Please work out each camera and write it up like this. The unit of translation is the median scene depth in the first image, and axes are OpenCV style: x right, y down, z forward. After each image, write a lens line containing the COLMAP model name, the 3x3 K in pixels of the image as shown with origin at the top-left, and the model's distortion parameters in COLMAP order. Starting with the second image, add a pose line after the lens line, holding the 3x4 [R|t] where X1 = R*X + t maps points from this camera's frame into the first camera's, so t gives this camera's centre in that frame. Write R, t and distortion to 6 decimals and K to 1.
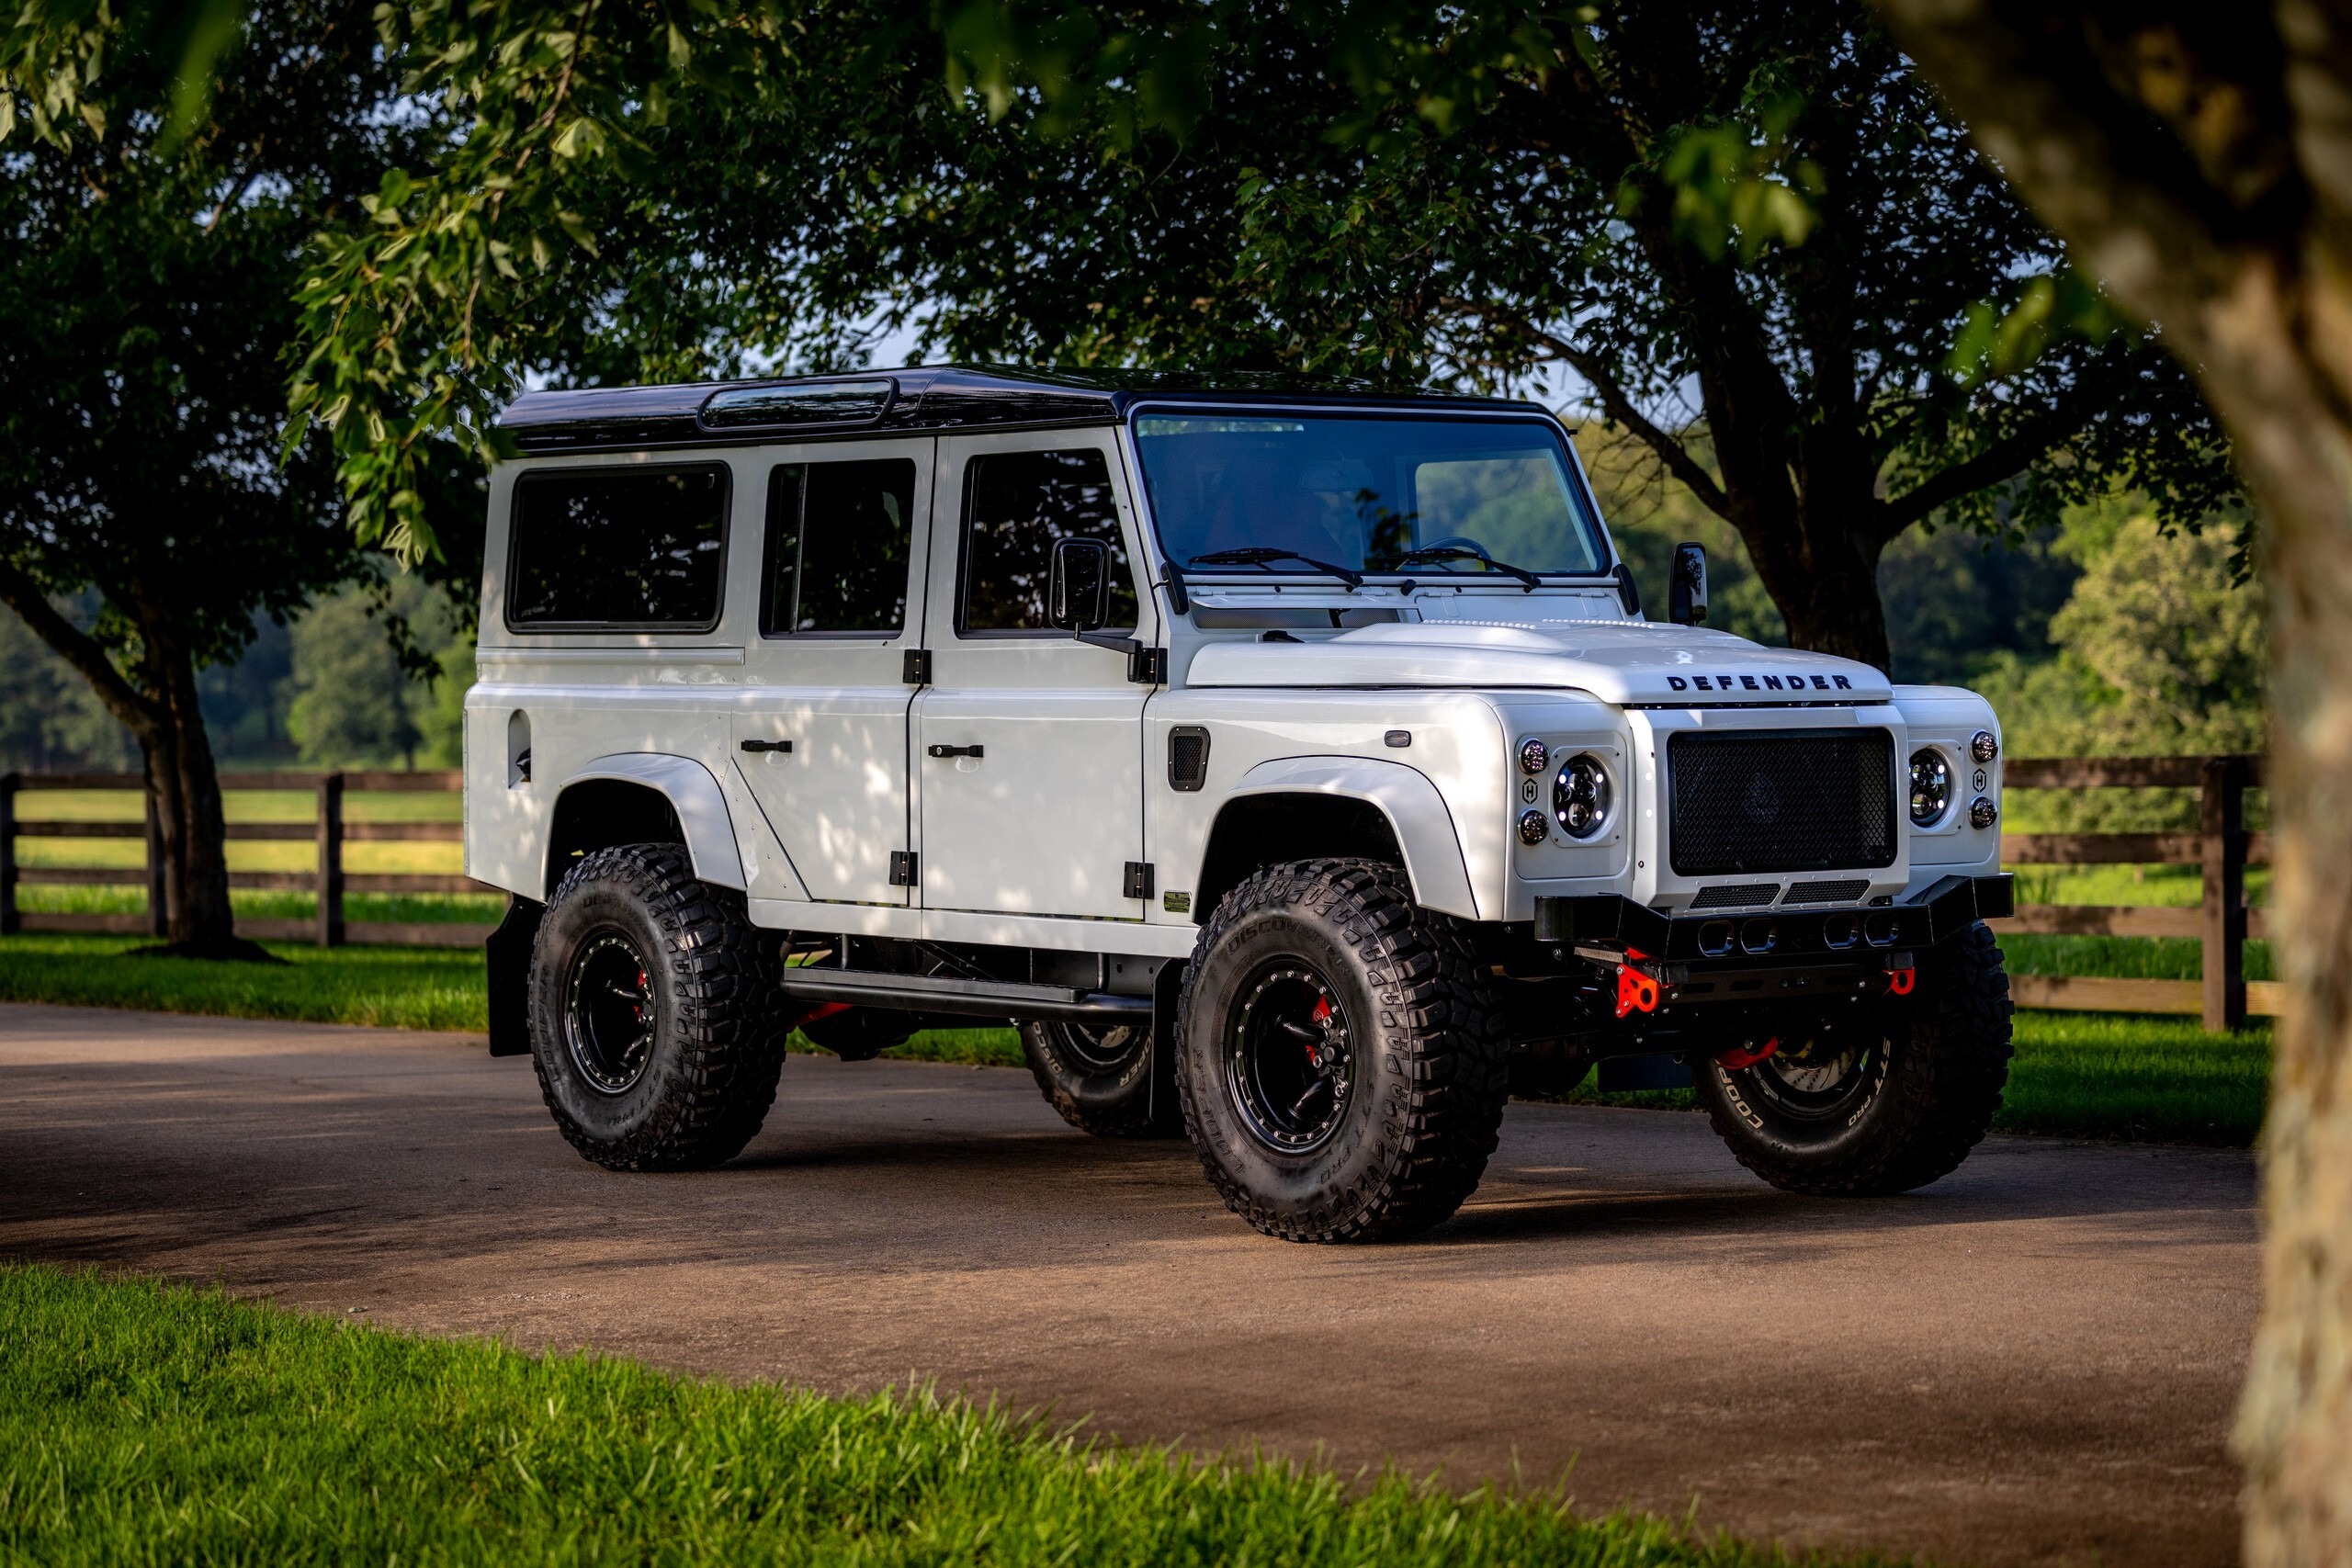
lens RADIAL K [[5563.7, 0, 1176.0], [0, 5563.7, 784.0], [0, 0, 1]] dist [0.025833, -0.078926]
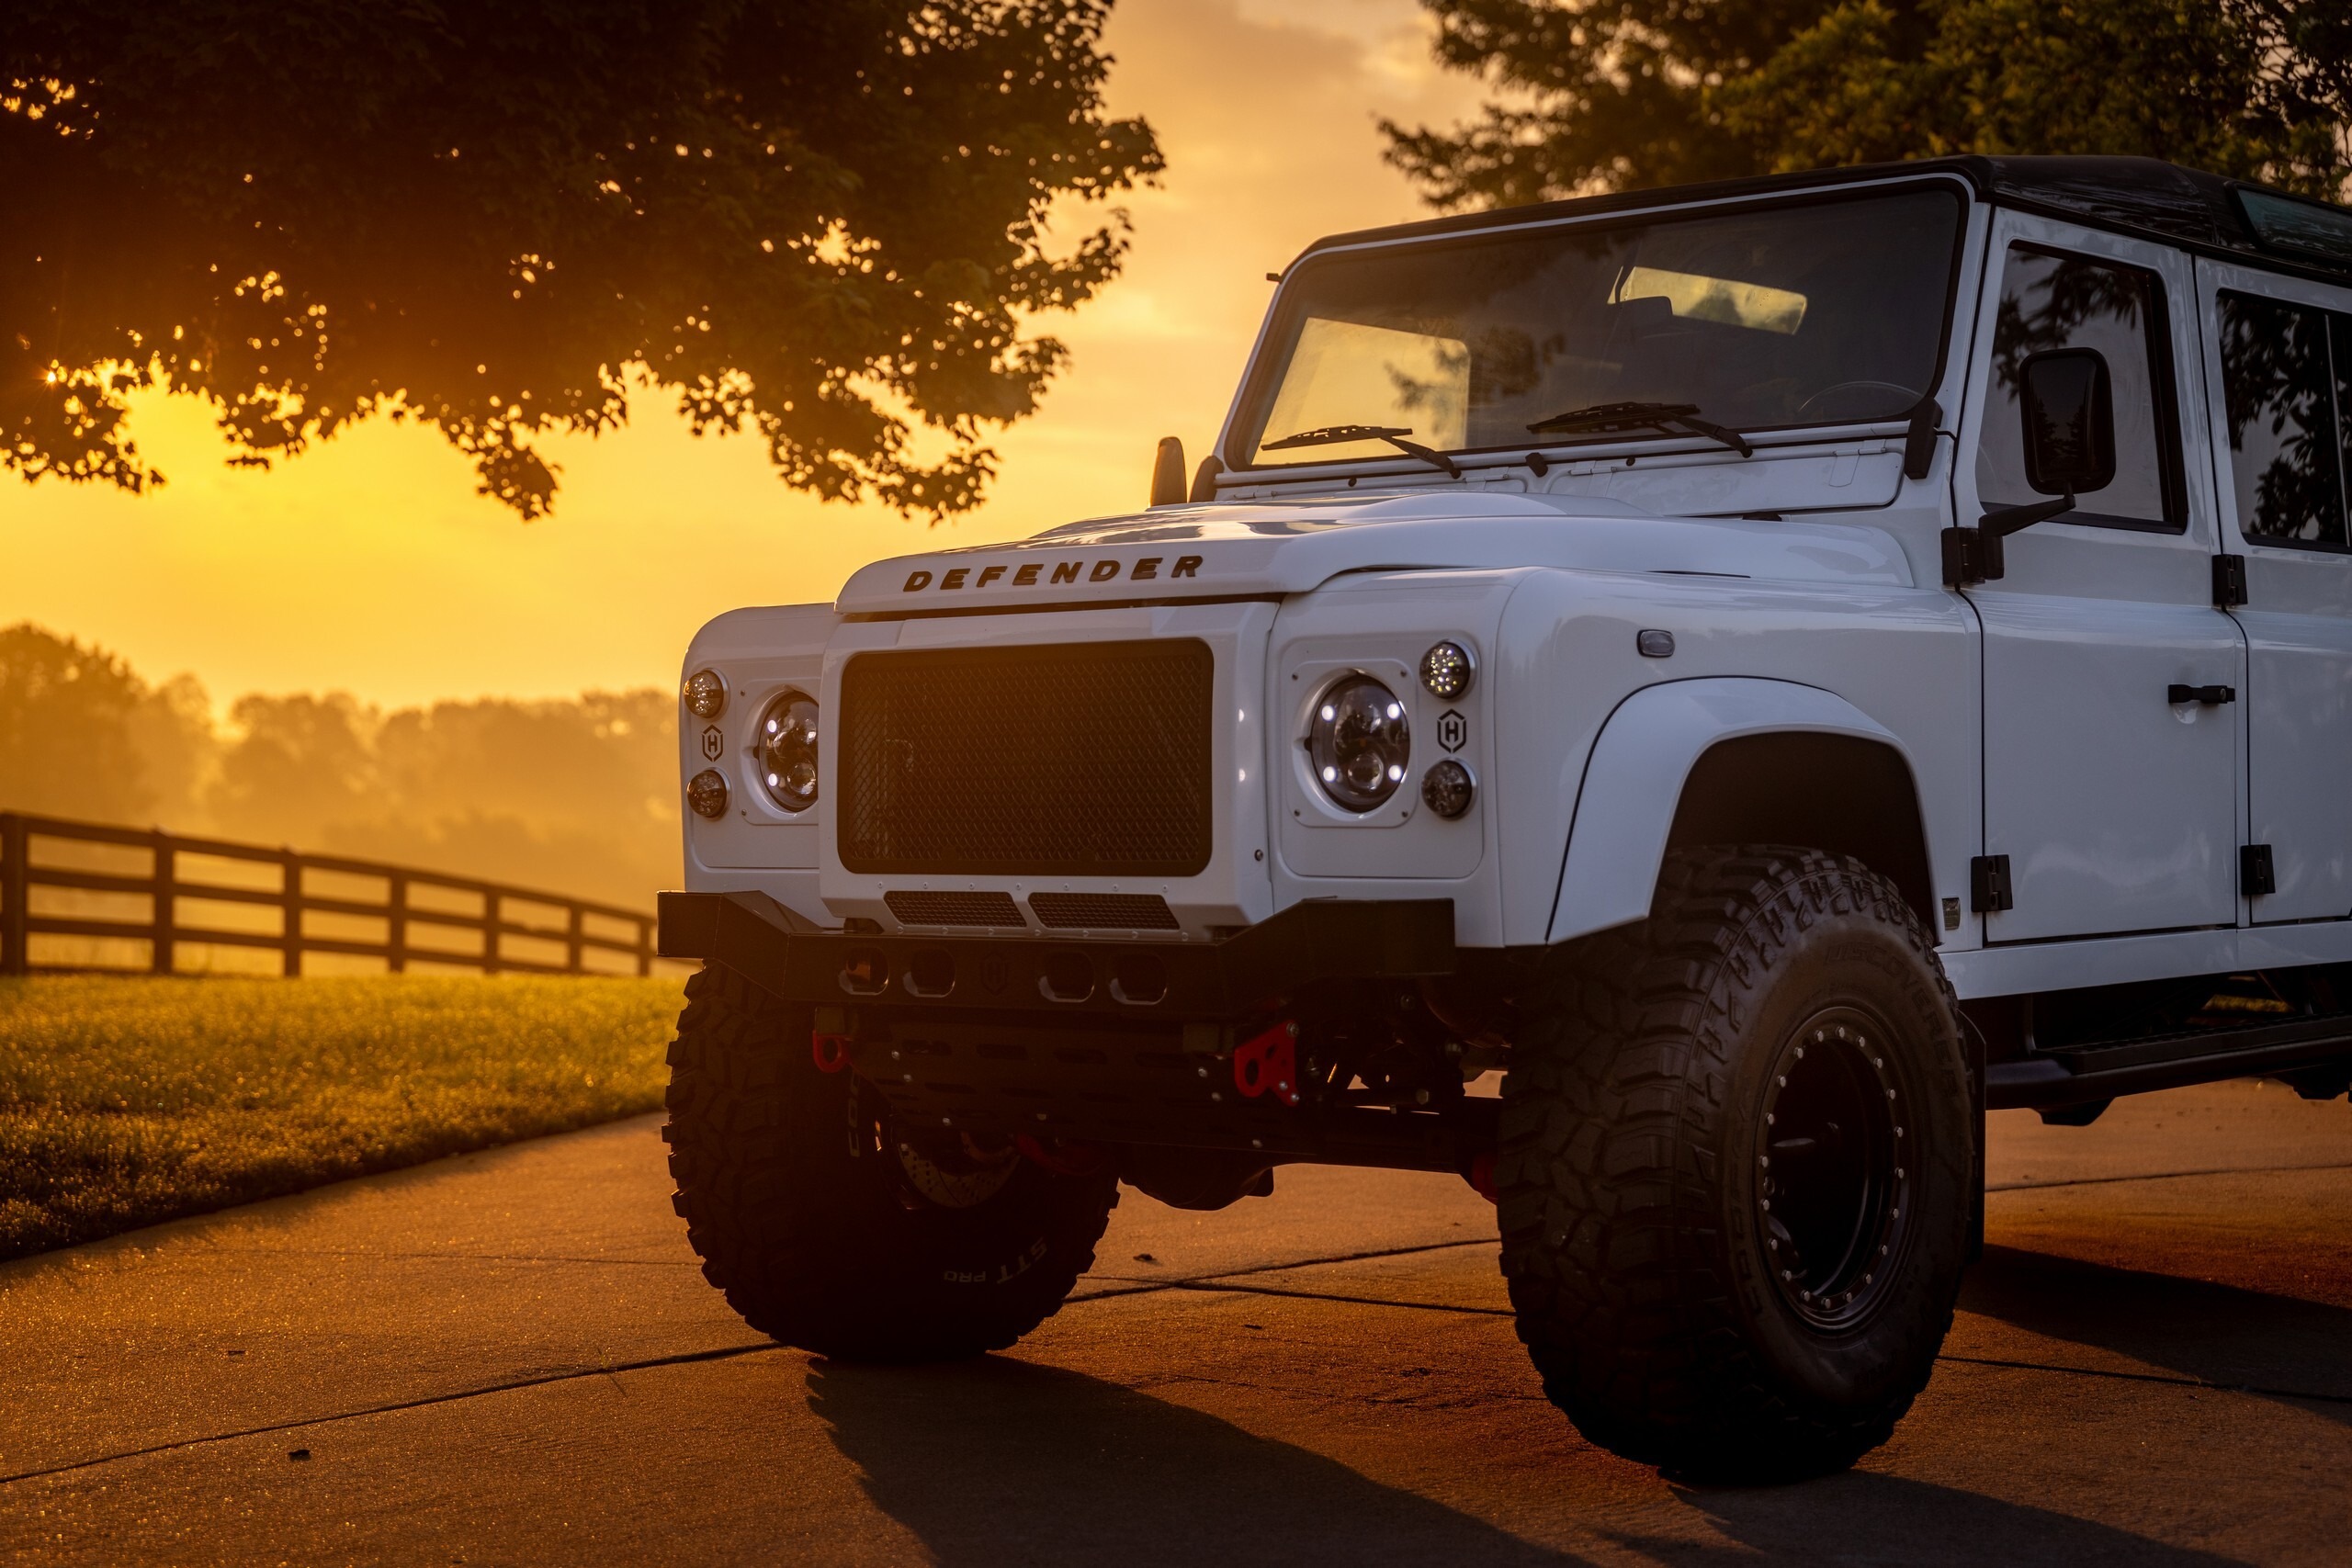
lens RADIAL K [[3771.2, 0, 1176.0], [0, 3771.2, 784.0], [0, 0, 1]] dist [-0.011607, 0.041345]
pose [[0.191759, 0.002474, -0.981439, 0.505767], [-0.018687, 0.999825, -0.001131, 0.005567], [0.981264, 0.018557, 0.191771, 0.897145]]
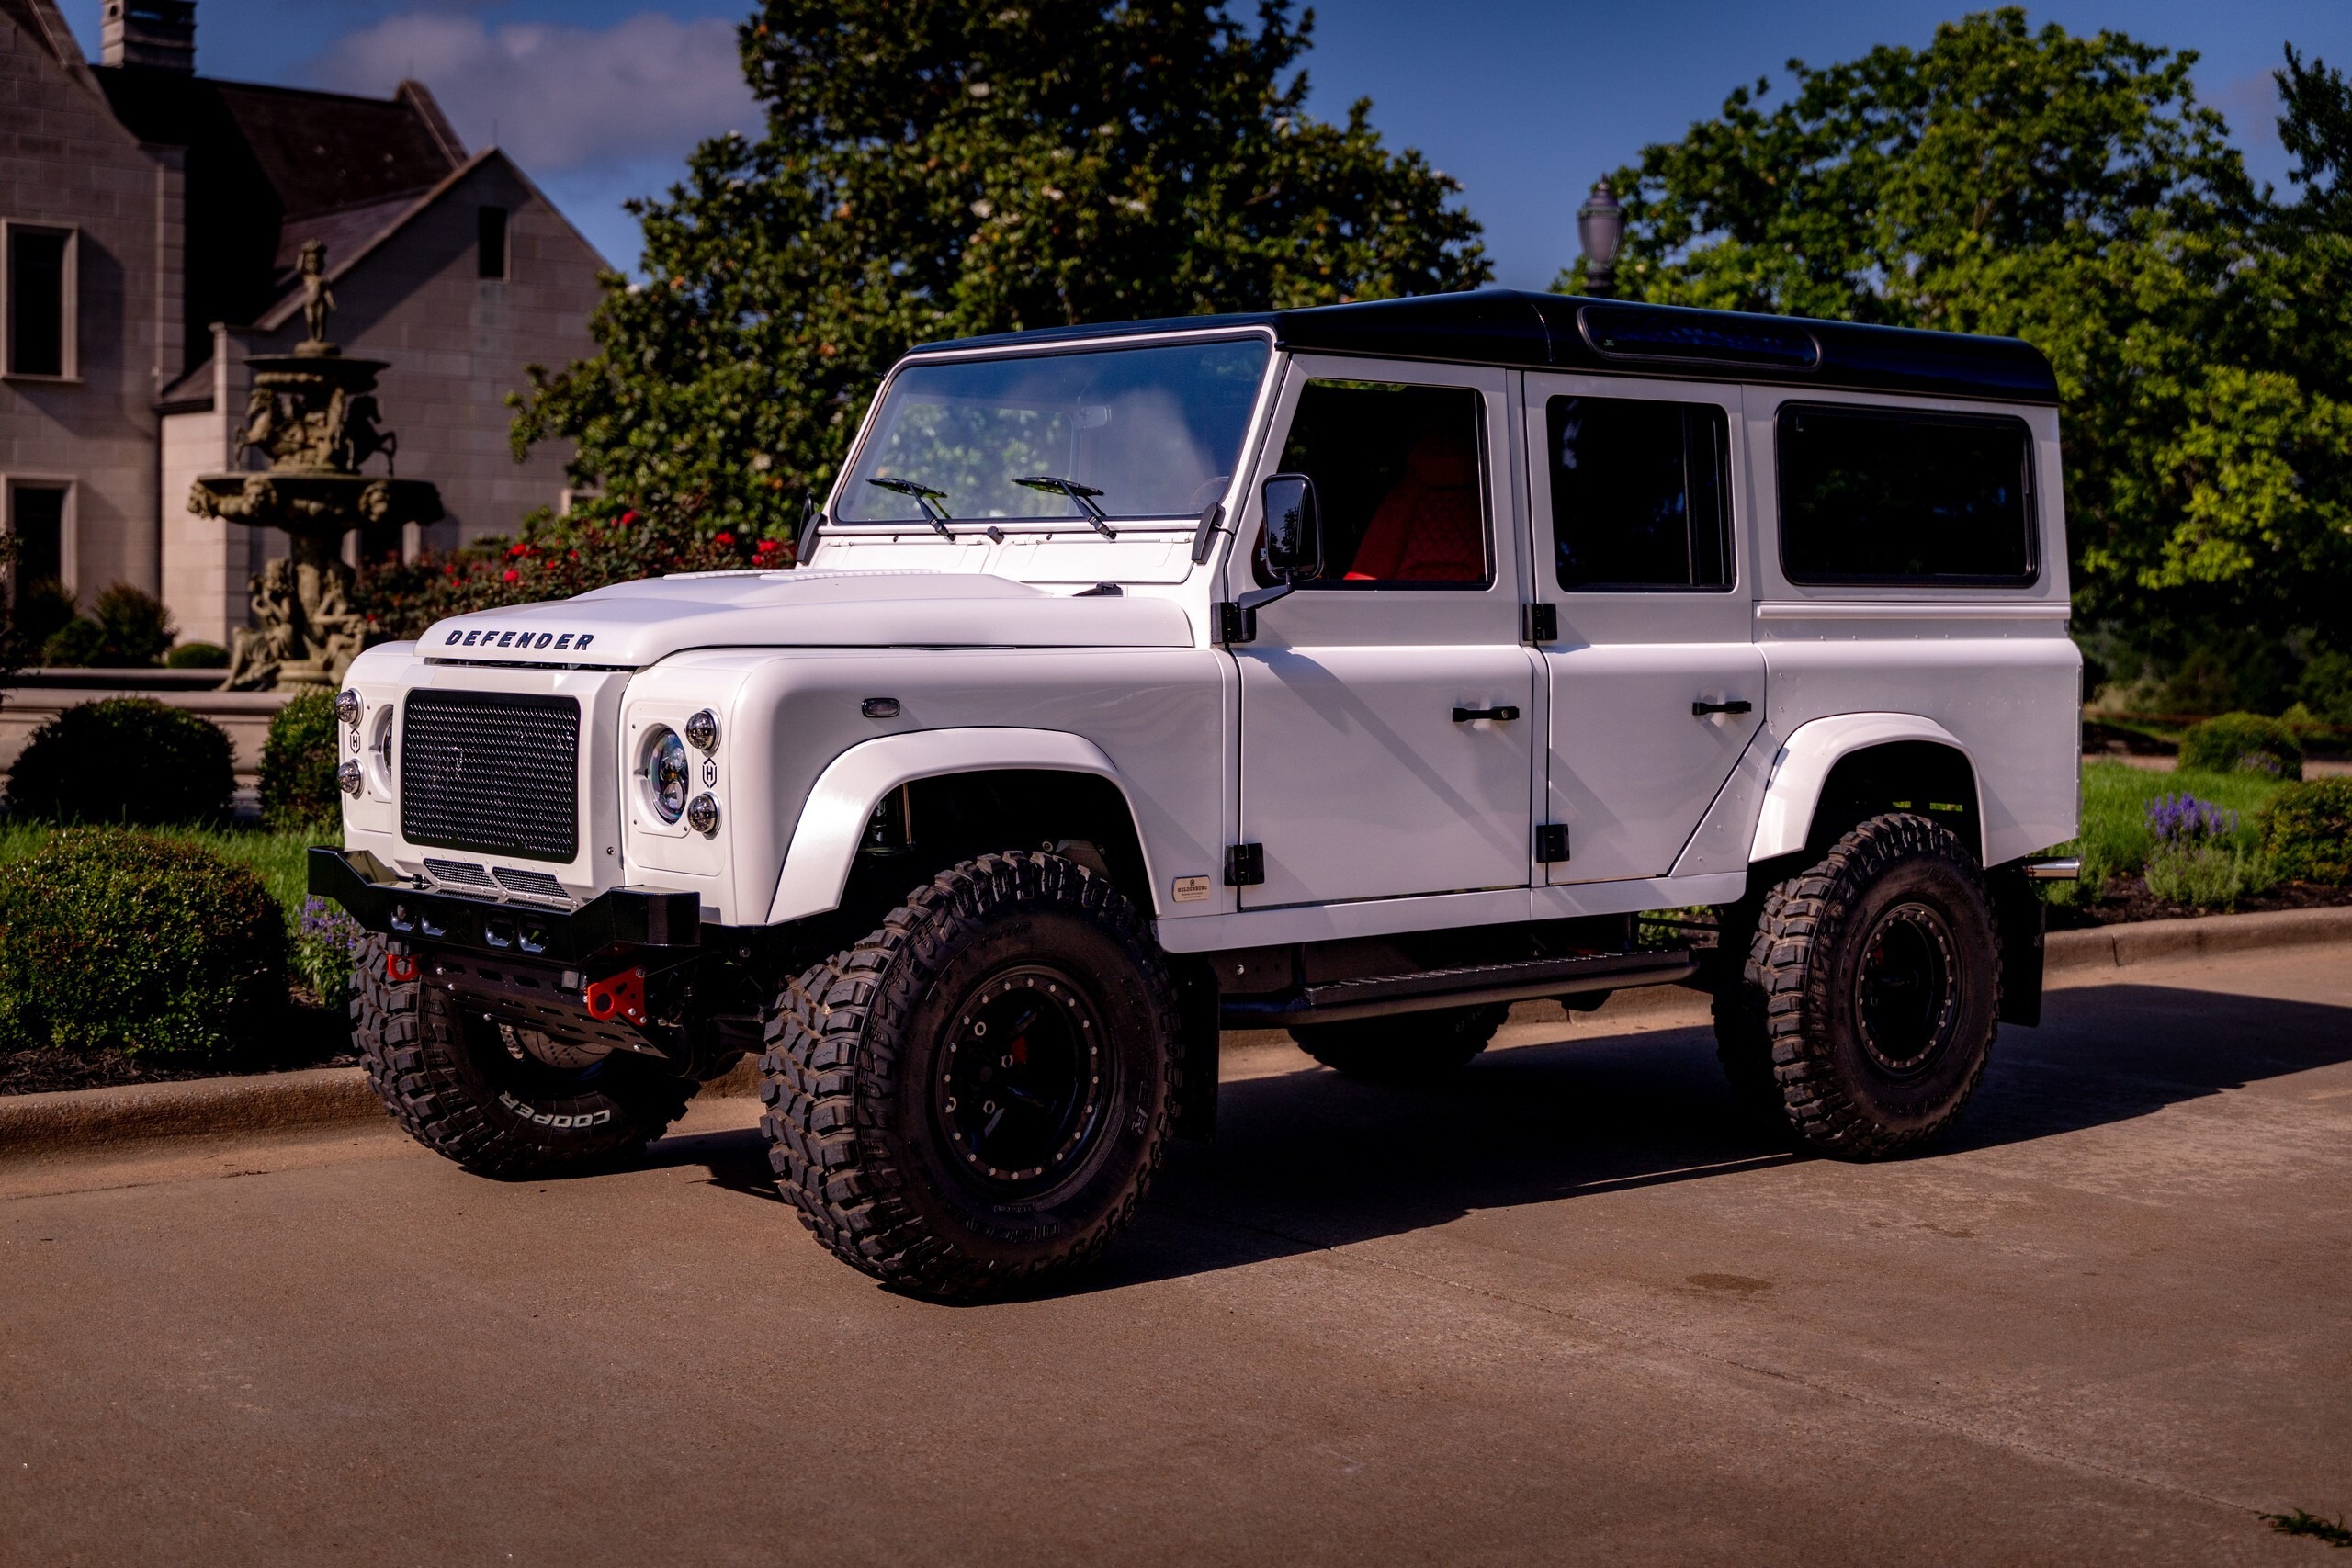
lens RADIAL K [[3208.5, 0, 1176.0], [0, 3208.5, 784.0], [0, 0, 1]] dist [0.016397, 0.002478]
pose [[0.043521, 0.065233, -0.996921, 0.597601], [-0.031344, 0.997464, 0.063900, -0.029989], [0.998561, 0.028467, 0.045455, 1.040765]]
